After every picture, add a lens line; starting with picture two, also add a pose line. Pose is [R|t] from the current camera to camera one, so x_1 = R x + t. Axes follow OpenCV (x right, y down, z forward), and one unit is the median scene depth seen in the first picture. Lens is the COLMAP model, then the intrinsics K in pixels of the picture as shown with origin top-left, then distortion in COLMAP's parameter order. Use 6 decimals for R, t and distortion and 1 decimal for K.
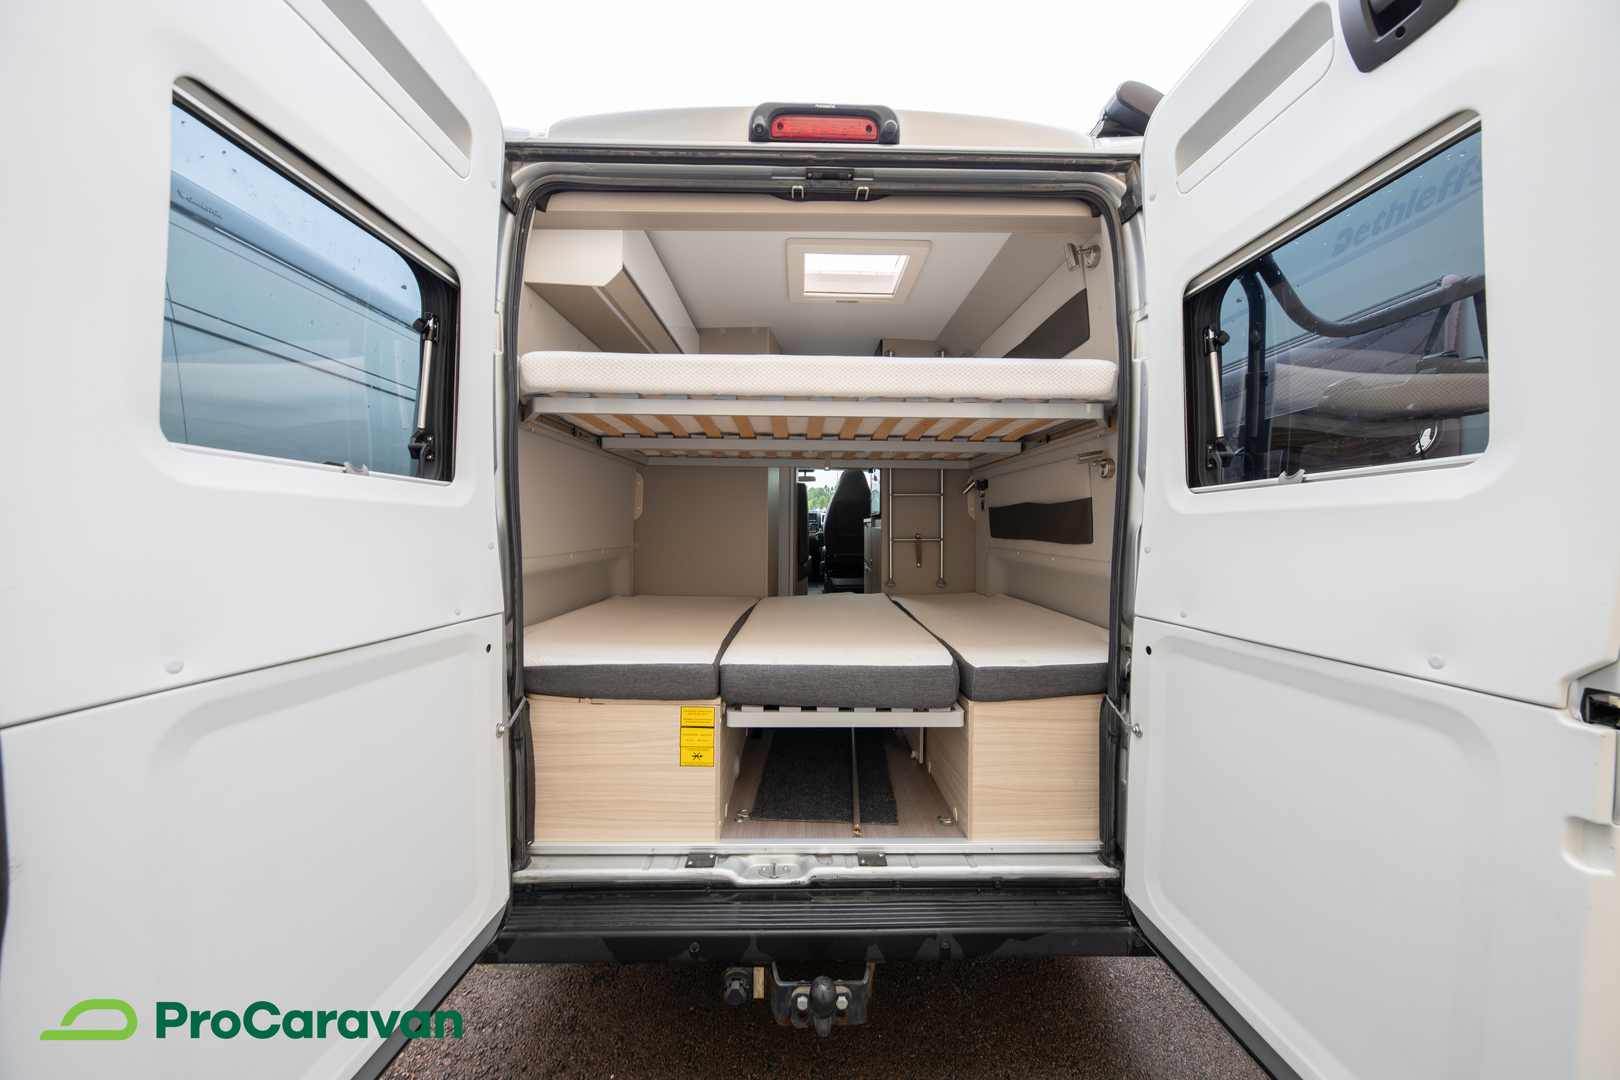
lens RADIAL K [[560.3, 0, 809.5], [0, 560.3, 533.3], [0, 0, 1]] dist [-0.014868, -0.000515]
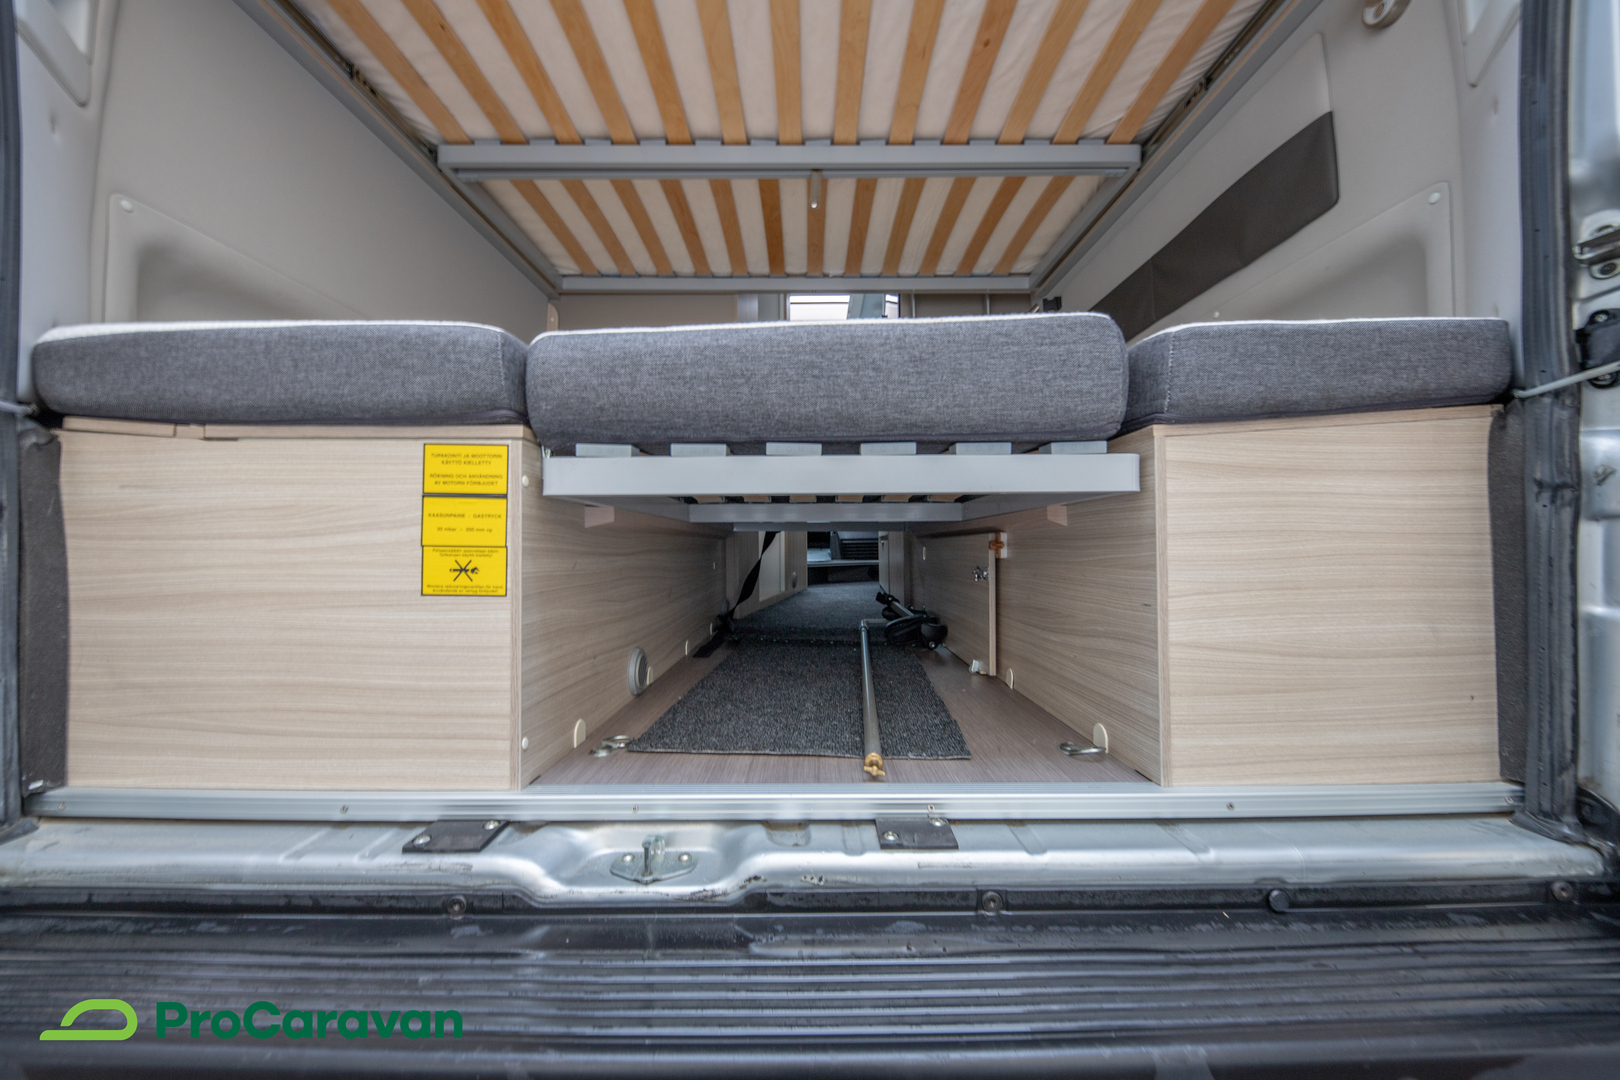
lens RADIAL K [[560.3, 0, 809.6], [0, 560.3, 542.5], [0, 0, 1]] dist [-0.014868, -0.000515]
pose [[0.999649, -0.014582, -0.022100, 0.052009], [0.014034, 0.999595, -0.024755, 0.393304], [0.022452, 0.024436, 0.999449, 0.612842]]
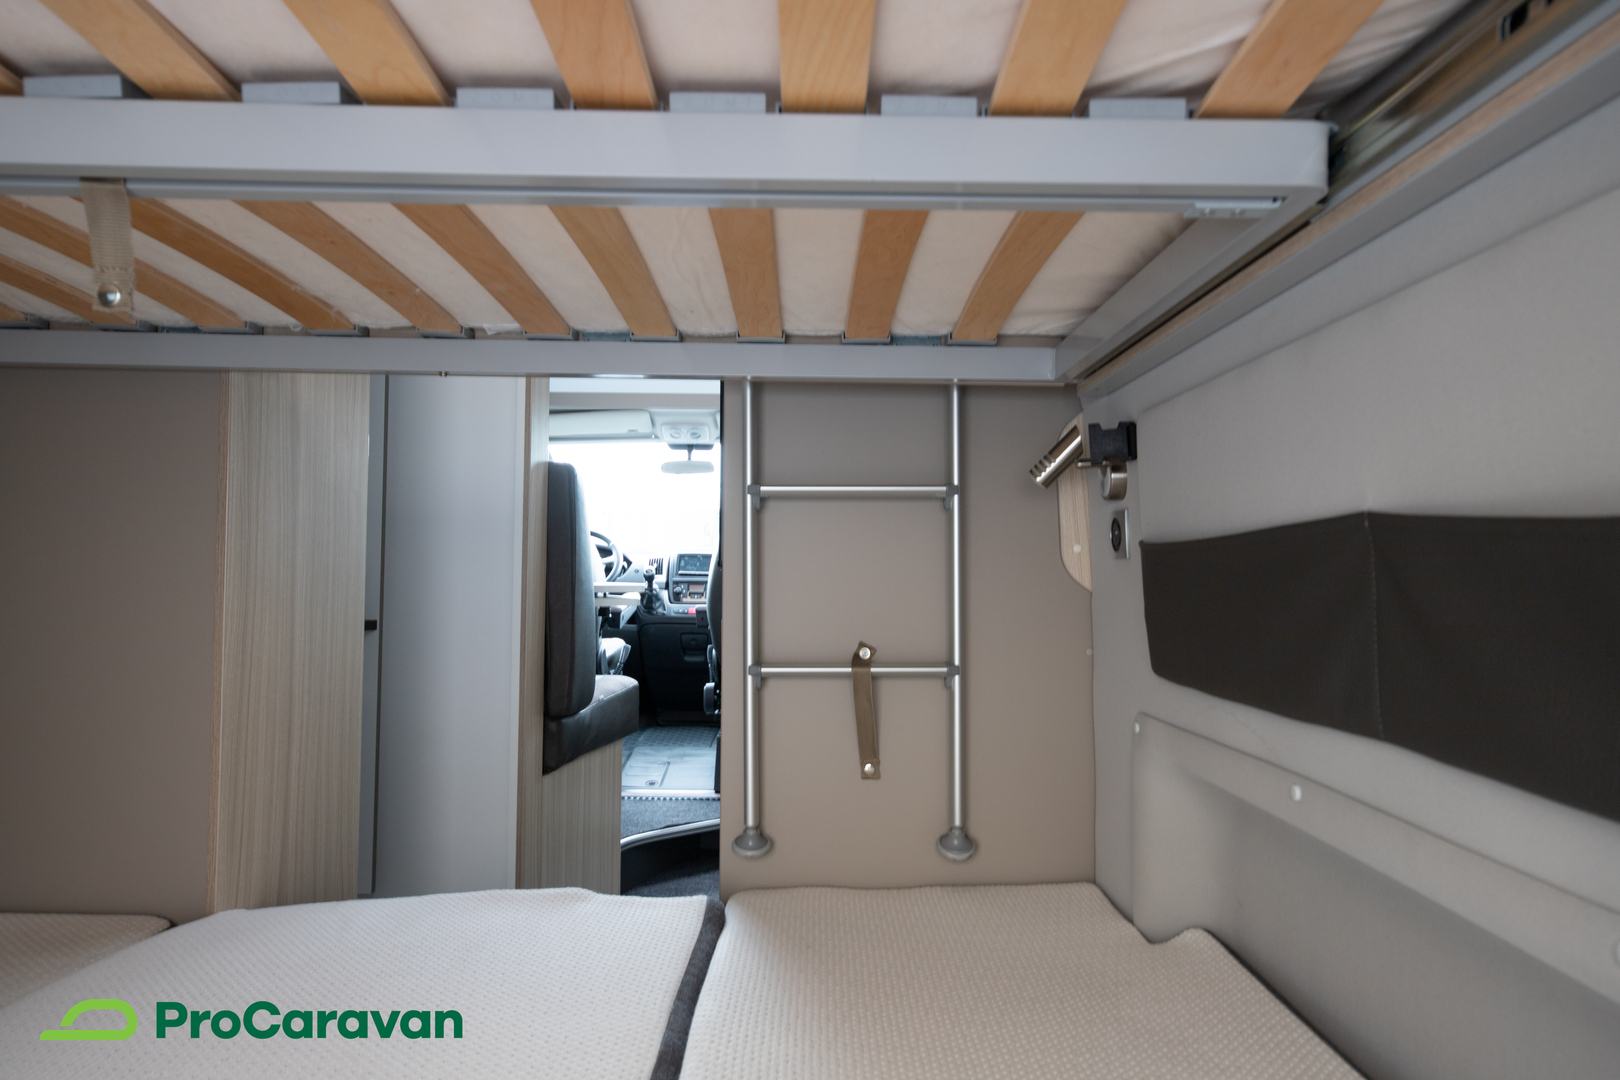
lens RADIAL K [[1052.4, 0, 813.1], [0, 1052.4, 546.0], [0, 0, 1]] dist [0.003949, 0.000352]
pose [[0.999869, 0.001750, -0.016069, 0.357079], [-0.002347, 0.999305, -0.037199, -0.052704], [0.015993, 0.037232, 0.999179, 1.049234]]
